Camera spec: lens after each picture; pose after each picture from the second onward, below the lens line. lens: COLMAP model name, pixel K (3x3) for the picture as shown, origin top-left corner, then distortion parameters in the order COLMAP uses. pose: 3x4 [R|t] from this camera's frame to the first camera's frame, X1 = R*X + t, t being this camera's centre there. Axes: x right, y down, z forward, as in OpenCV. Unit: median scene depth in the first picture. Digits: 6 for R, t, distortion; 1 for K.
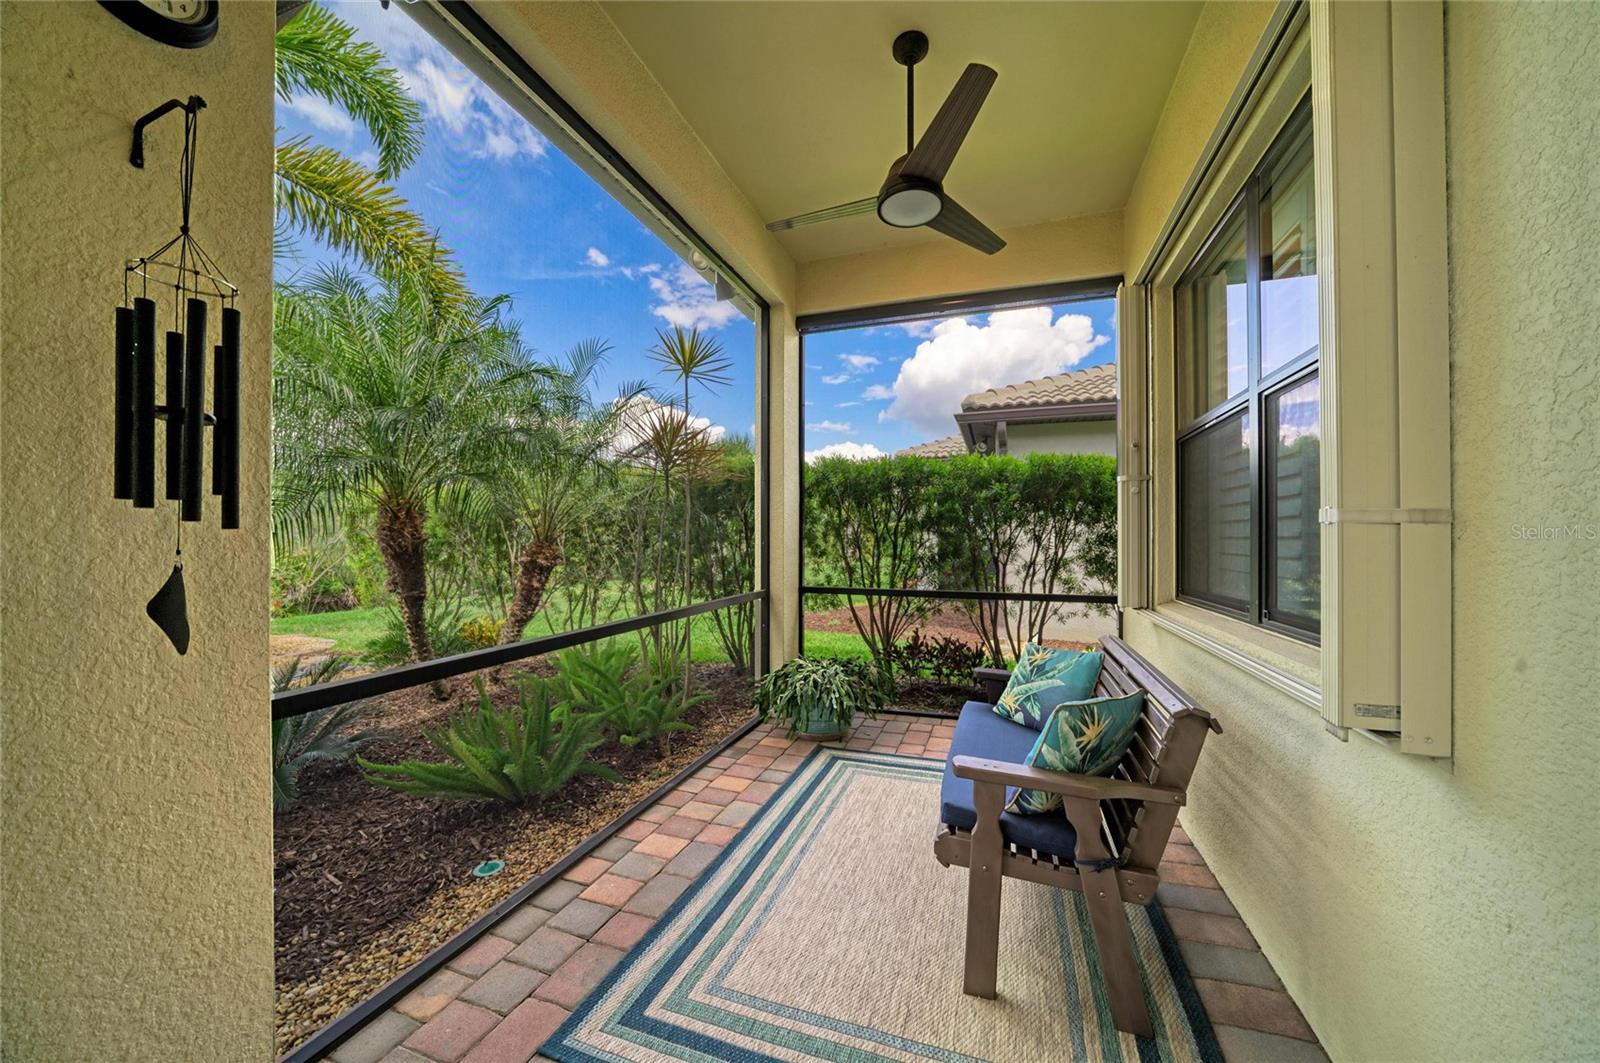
lens RADIAL K [[564.4, 0, 805.6], [0, 564.4, 539.7], [0, 0, 1]] dist [-0.026416, 0.005629]
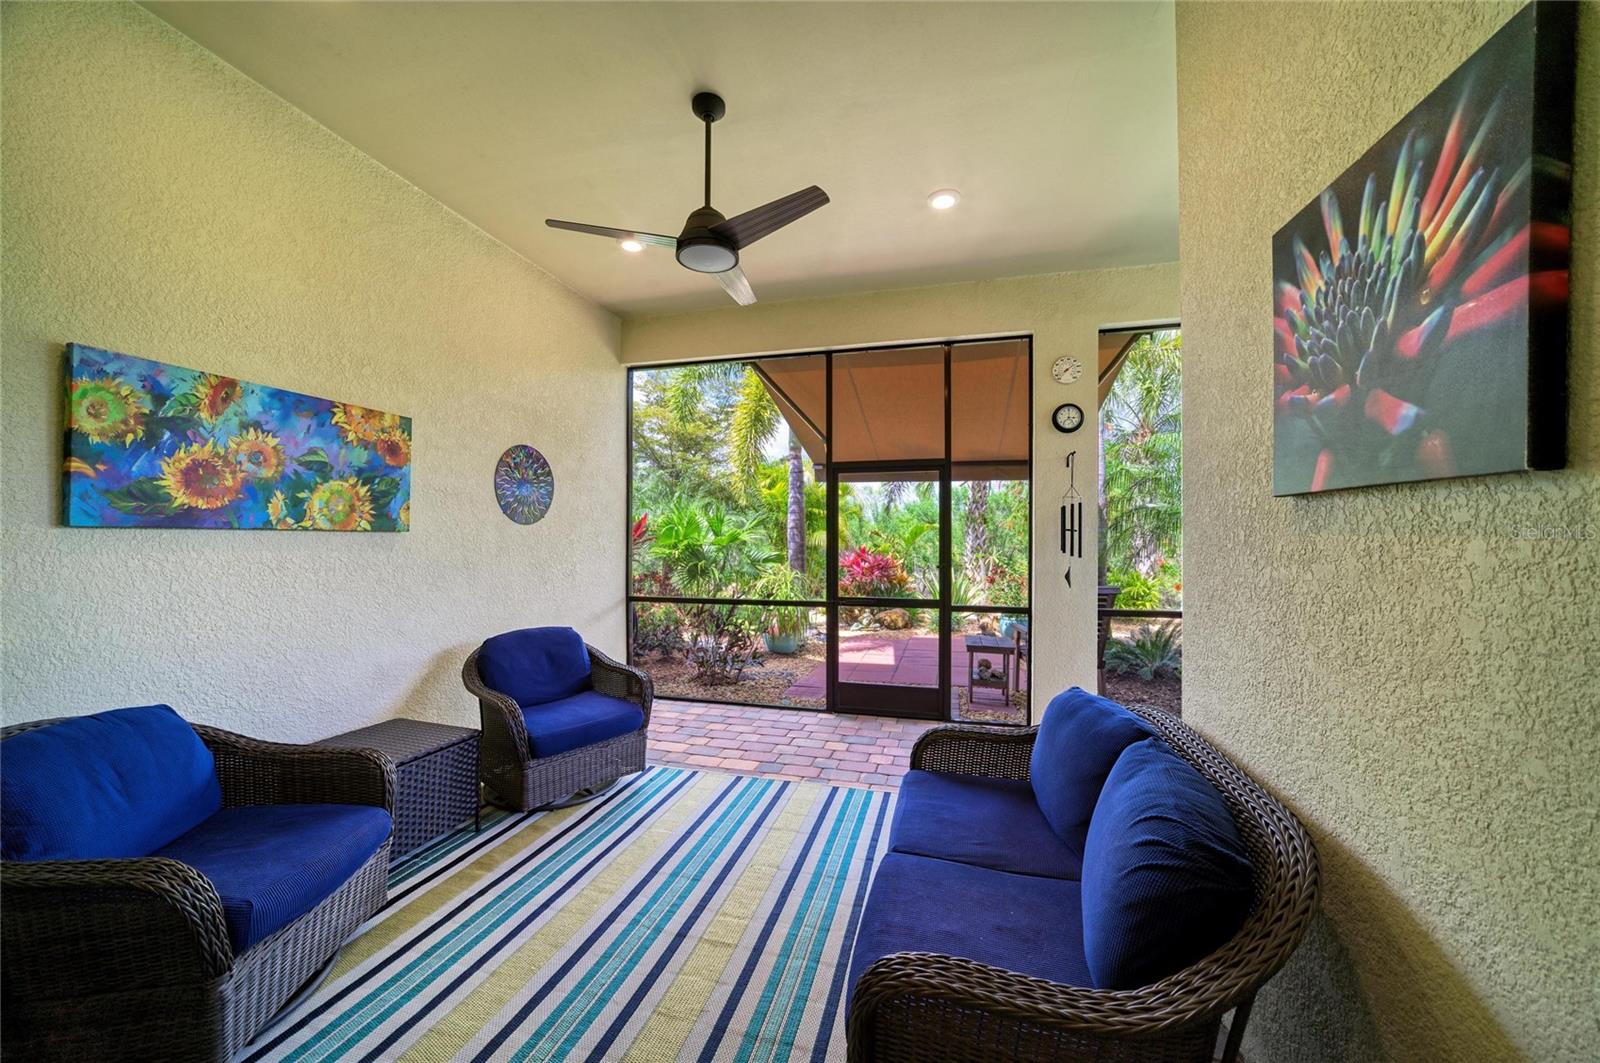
lens RADIAL K [[564.4, 0, 805.6], [0, 564.4, 539.7], [0, 0, 1]] dist [-0.026416, 0.005629]
pose [[0.071404, -0.003220, -0.997442, 1.028096], [-0.001354, 0.999994, -0.003325, -0.049348], [0.997447, 0.001588, 0.071399, -0.453113]]
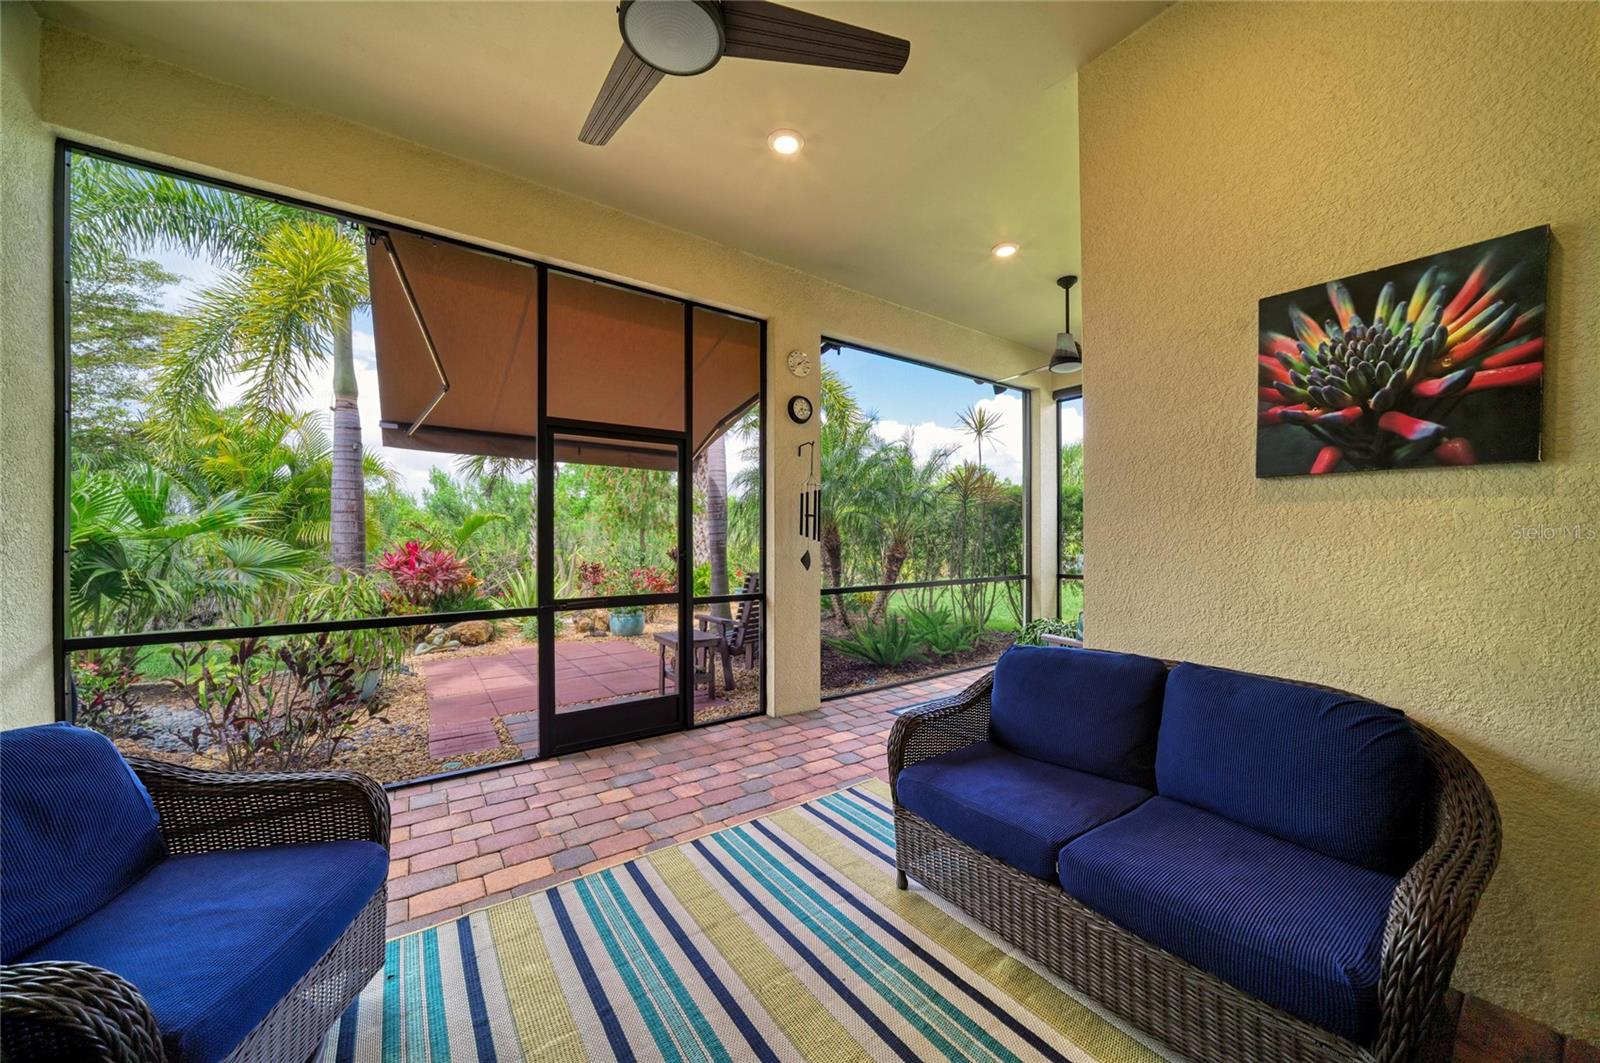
lens RADIAL K [[564.4, 0, 805.6], [0, 564.4, 539.7], [0, 0, 1]] dist [-0.026416, 0.005629]
pose [[0.812696, -0.005433, -0.582662, 0.508441], [0.005632, 0.999983, -0.001470, -0.010654], [0.582660, -0.002087, 0.812713, -0.936020]]
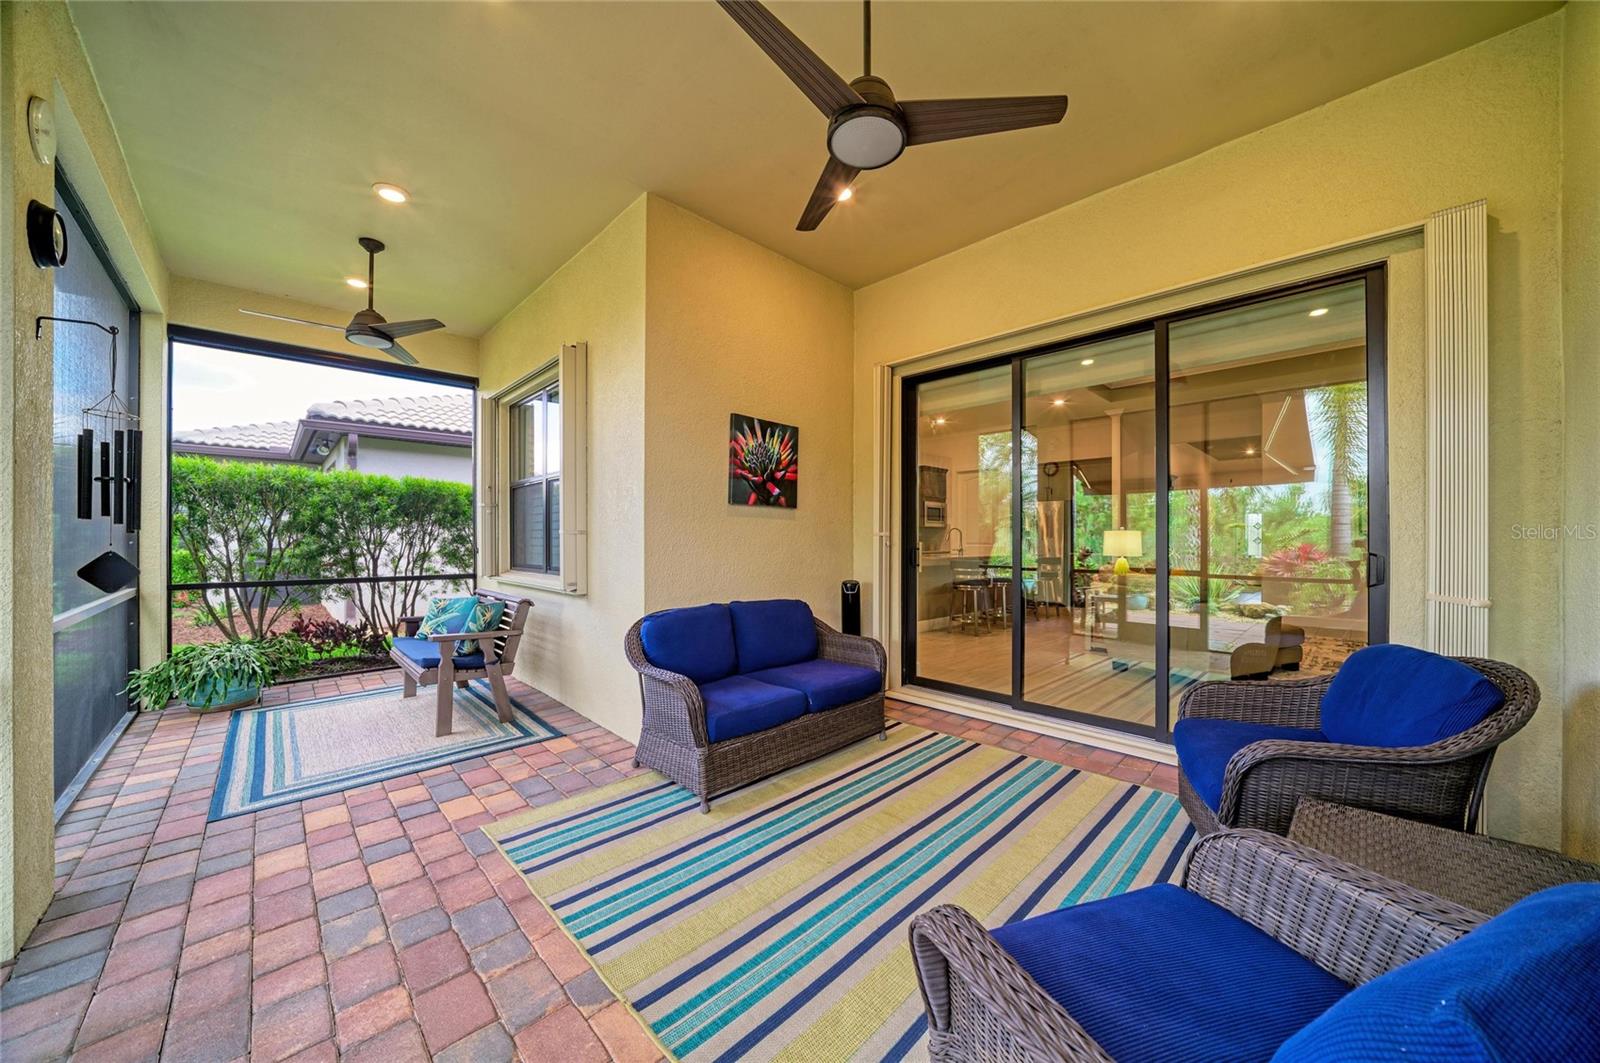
lens RADIAL K [[564.4, 0, 805.6], [0, 564.4, 539.7], [0, 0, 1]] dist [-0.026416, 0.005629]
pose [[0.446917, -0.003859, 0.894567, -0.637829], [0.001349, 0.999992, 0.003640, -0.001822], [-0.894575, -0.000420, 0.446918, -0.813007]]
